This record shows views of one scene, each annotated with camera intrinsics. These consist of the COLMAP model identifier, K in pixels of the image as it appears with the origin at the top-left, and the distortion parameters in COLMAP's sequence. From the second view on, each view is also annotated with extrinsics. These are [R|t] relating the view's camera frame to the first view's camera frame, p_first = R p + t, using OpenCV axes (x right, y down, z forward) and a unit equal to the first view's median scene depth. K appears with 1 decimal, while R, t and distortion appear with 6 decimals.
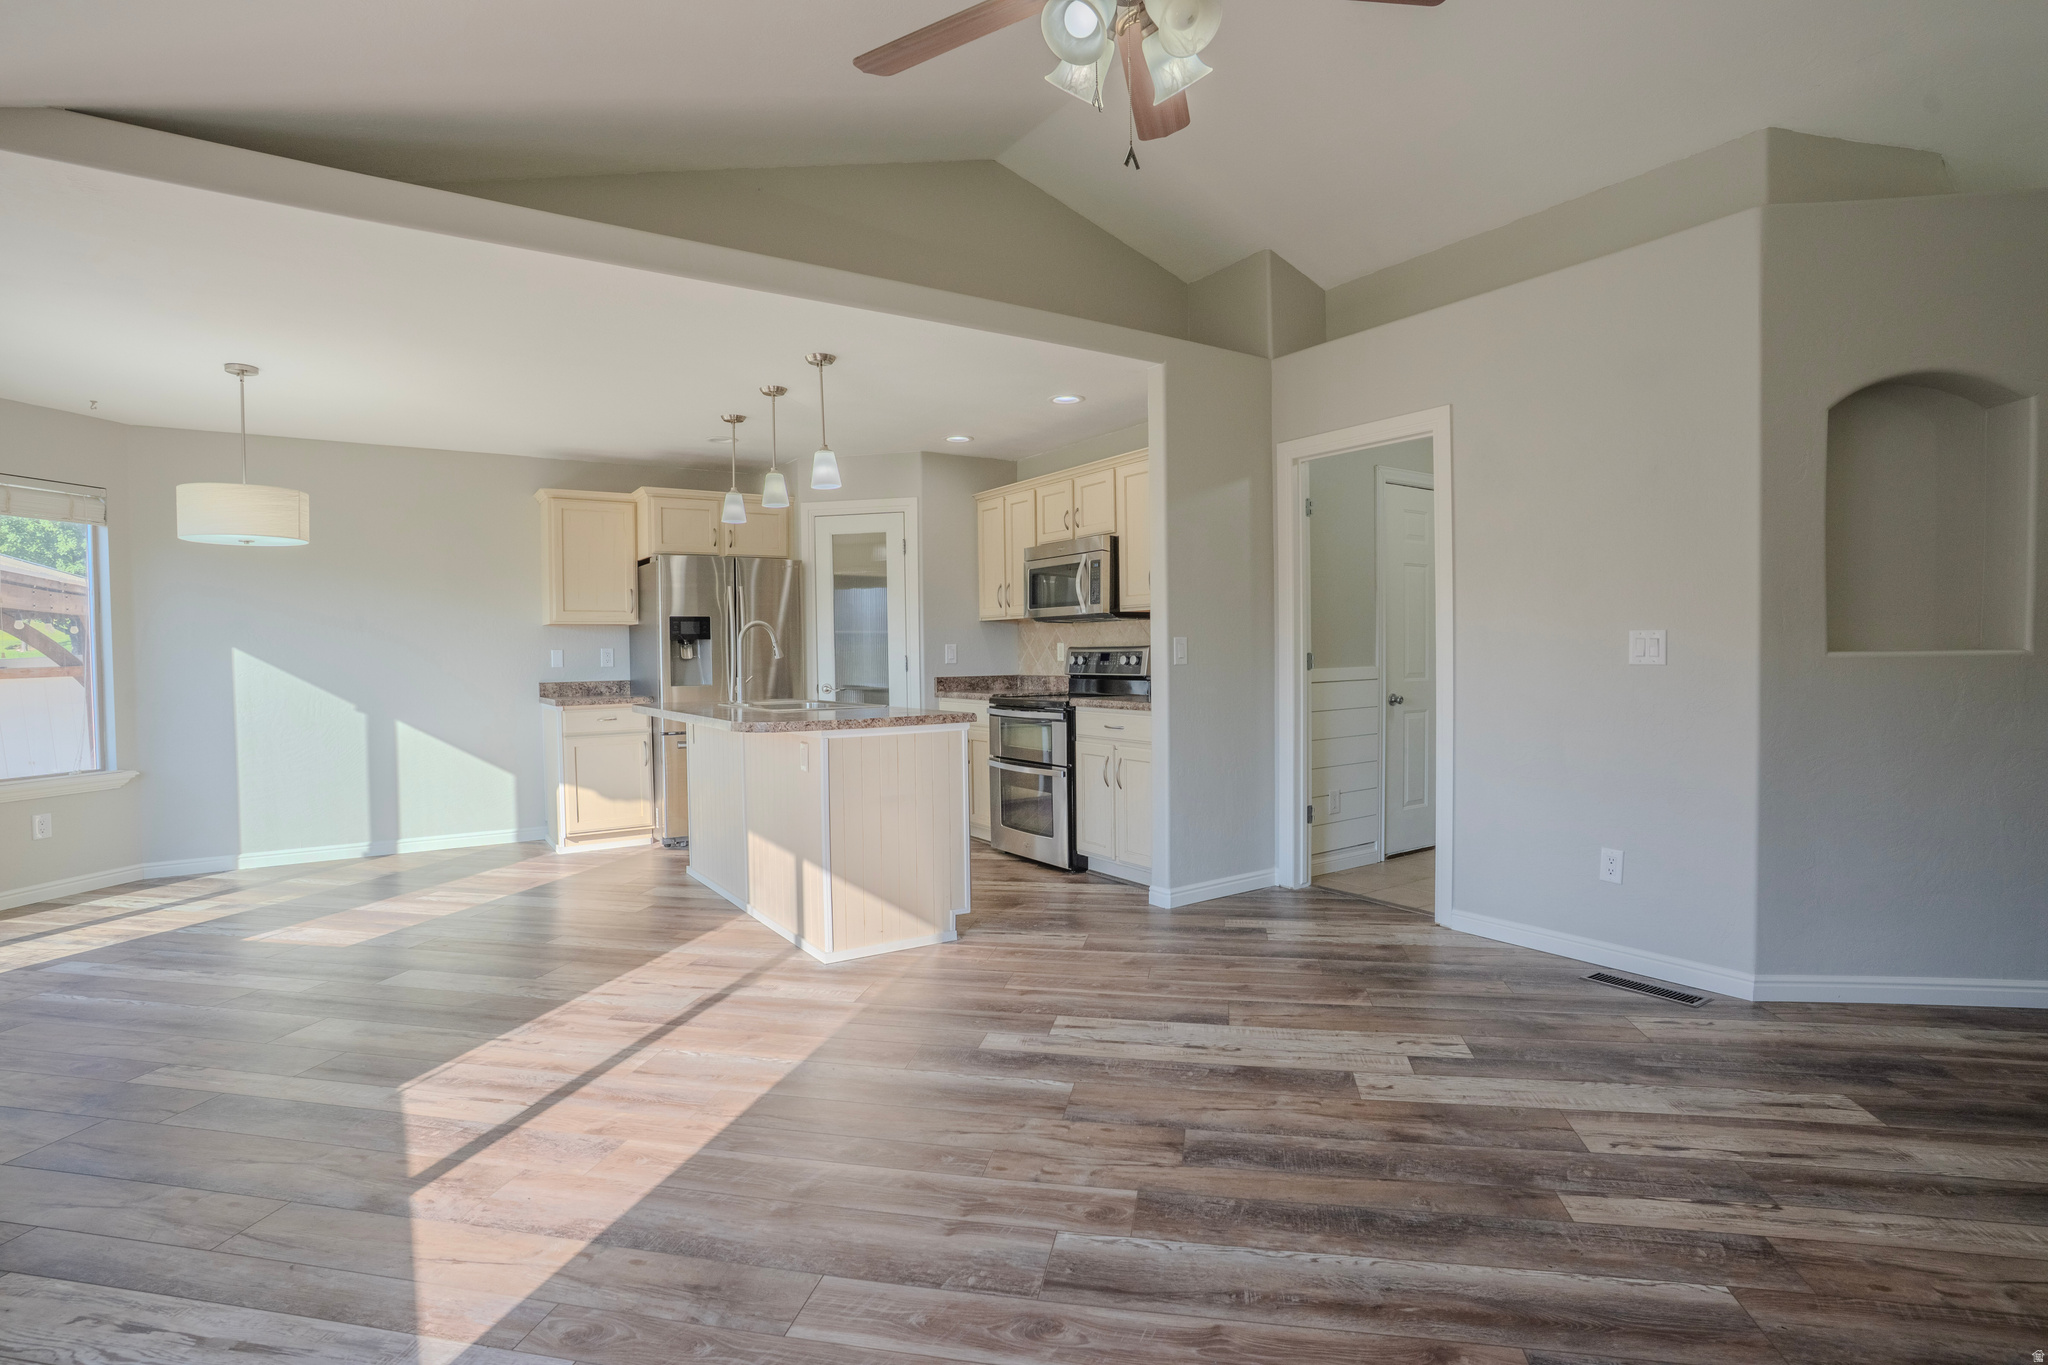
lens RADIAL K [[999.7, 0, 1024.0], [0, 999.7, 682.5], [0, 0, 1]] dist [-0.085963, 0.036190]
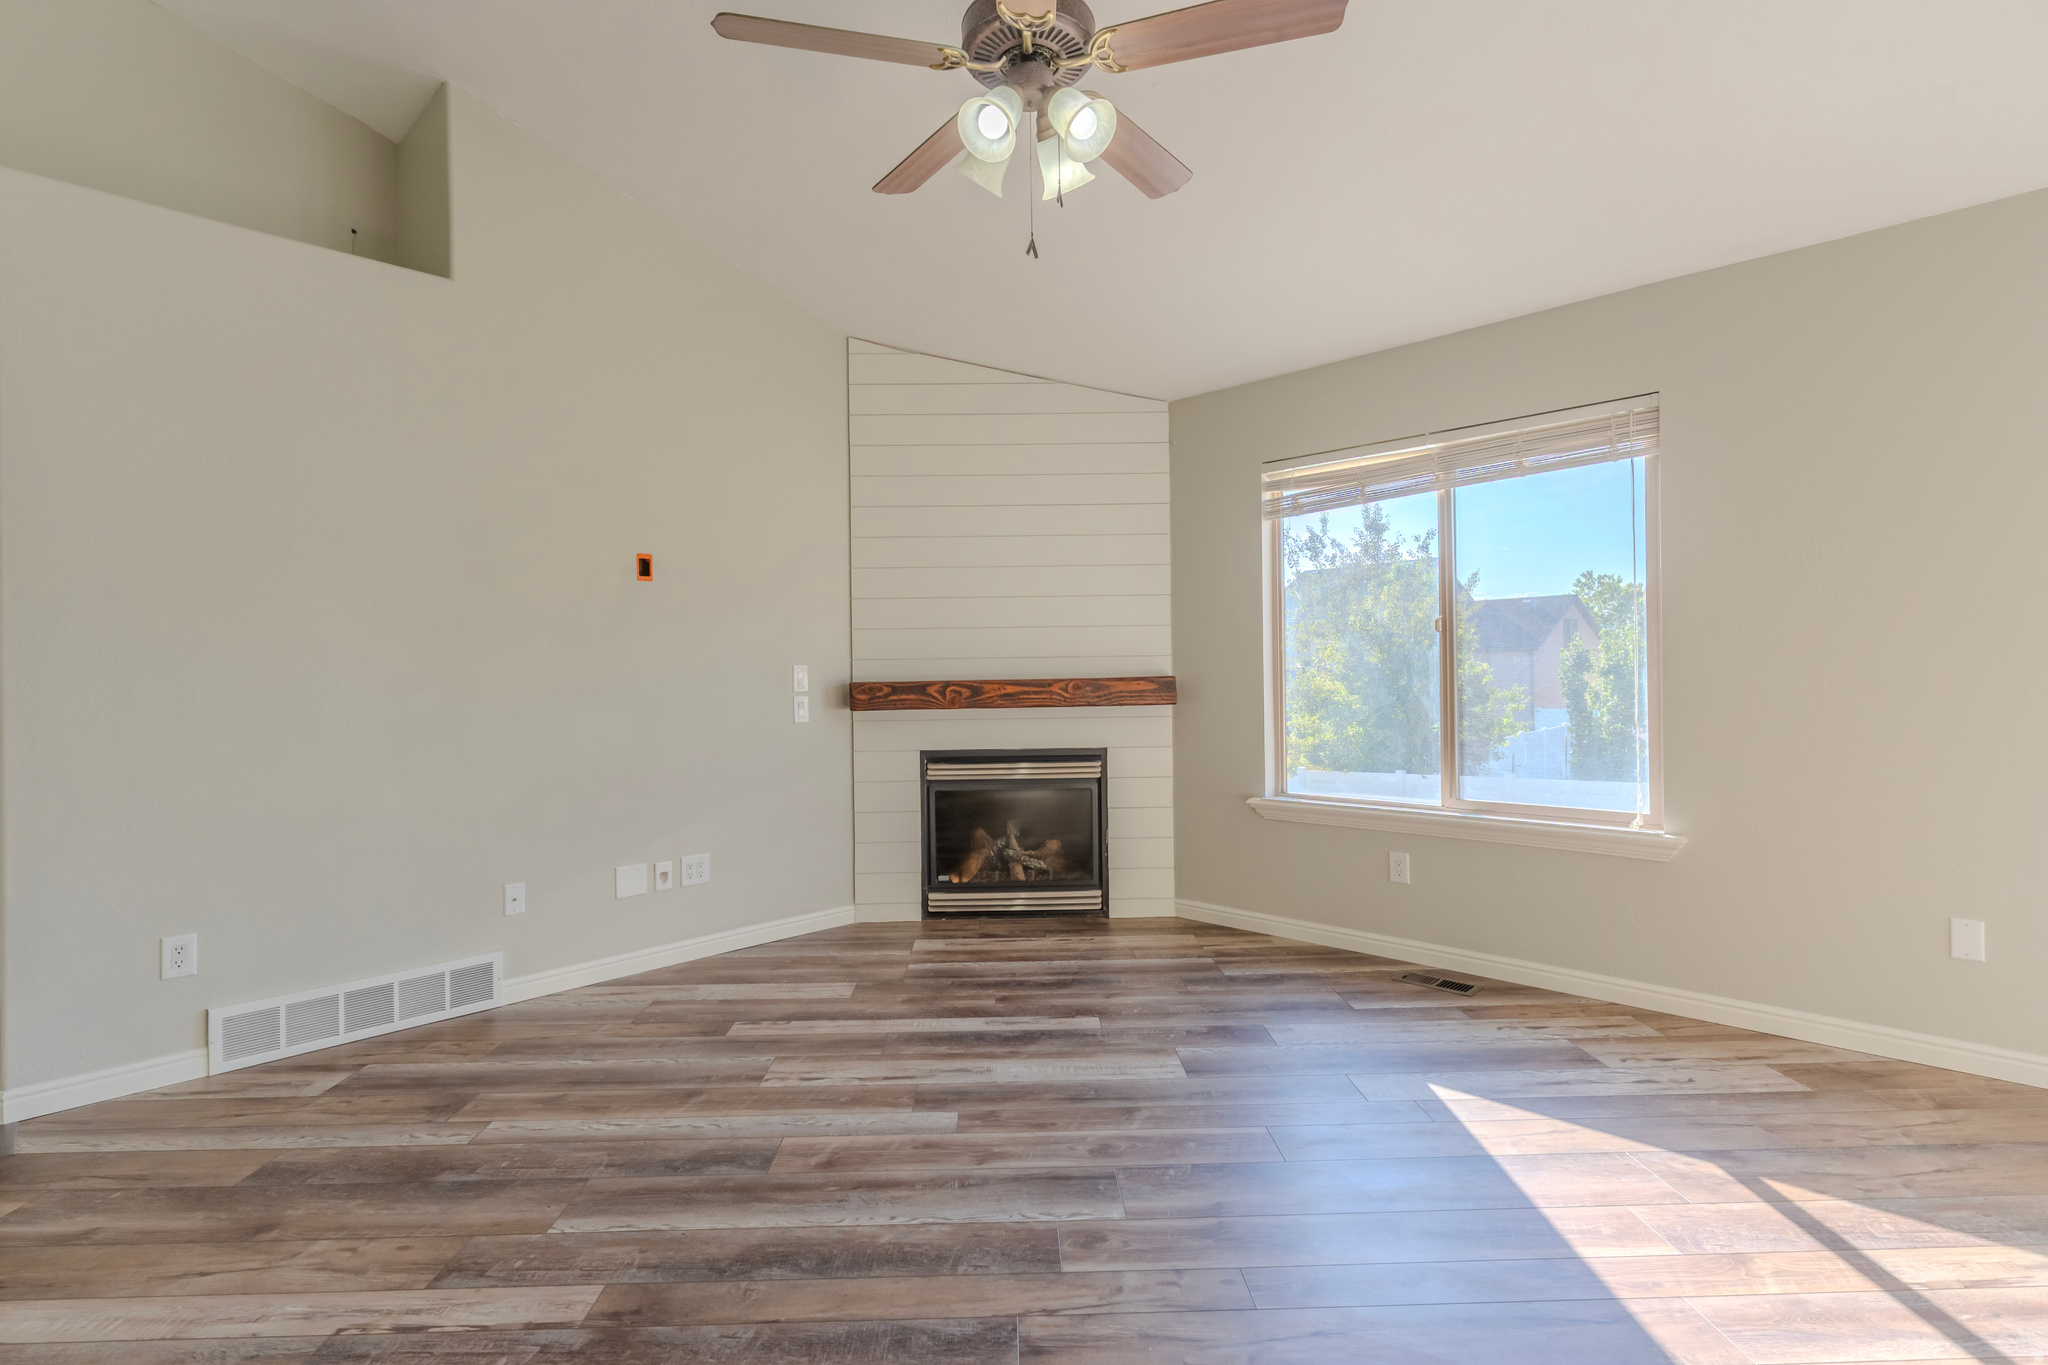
lens RADIAL K [[969.7, 0, 1023.6], [0, 969.7, 675.6], [0, 0, 1]] dist [0.002452, -0.000229]
pose [[-0.976310, 0.026369, -0.214762, 0.251414], [0.018740, 0.999121, 0.037485, -0.050311], [0.215562, 0.032573, -0.975947, 1.409678]]
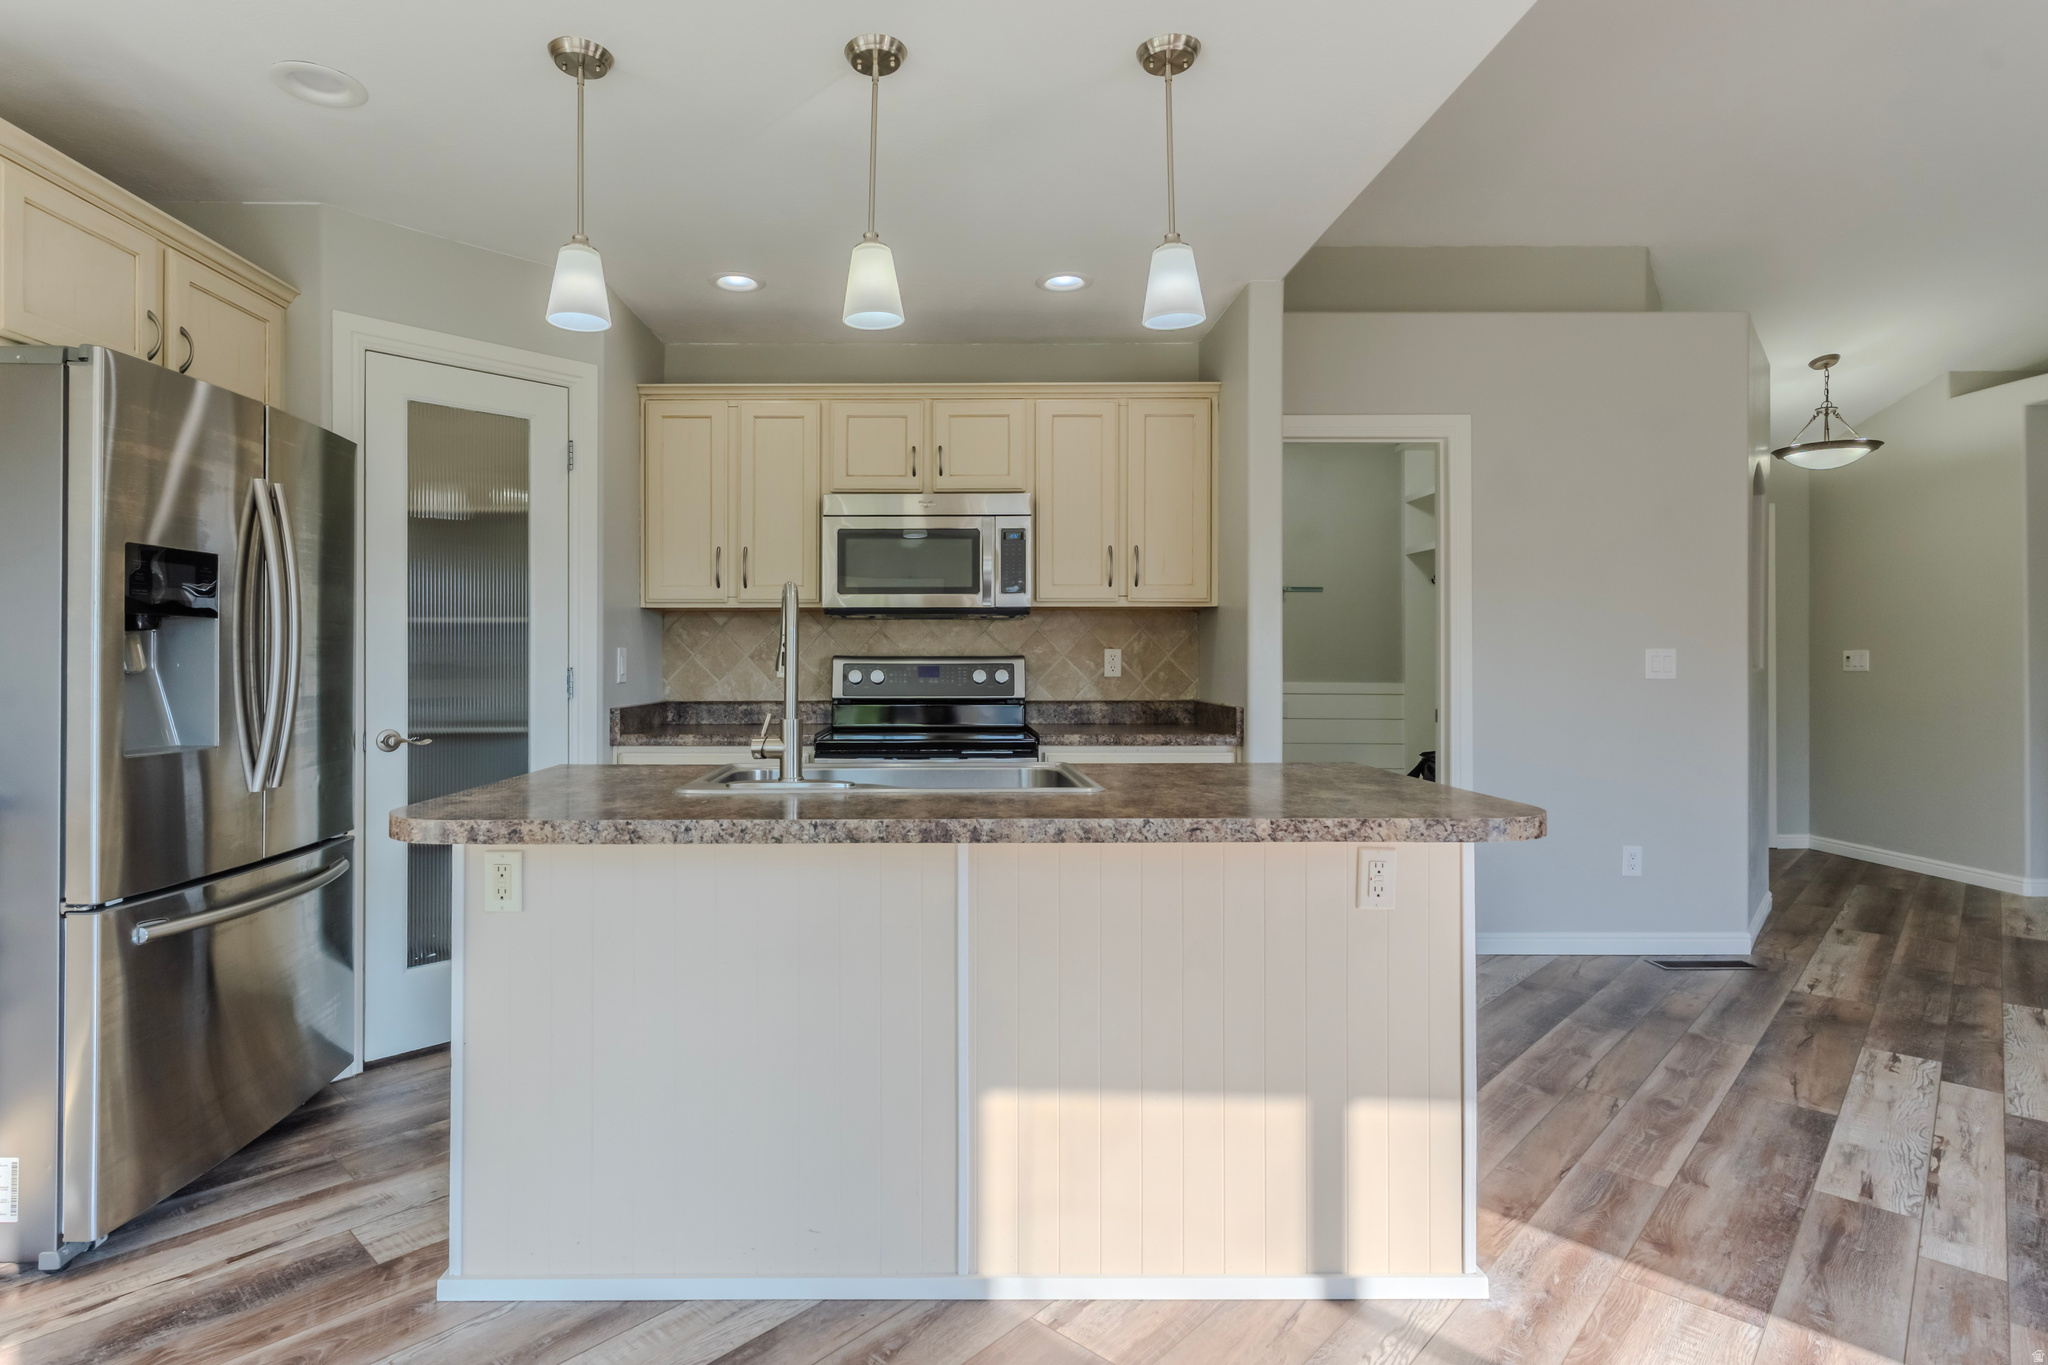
lens RADIAL K [[1053.9, 0, 938.5], [0, 1053.9, 657.0], [0, 0, 1]] dist [0.003998, 0.000110]
pose [[0.557100, 0.014961, 0.830311, -1.054288], [0.019201, 0.999338, -0.030890, -0.027357], [-0.830223, 0.033151, 0.556444, 1.235007]]
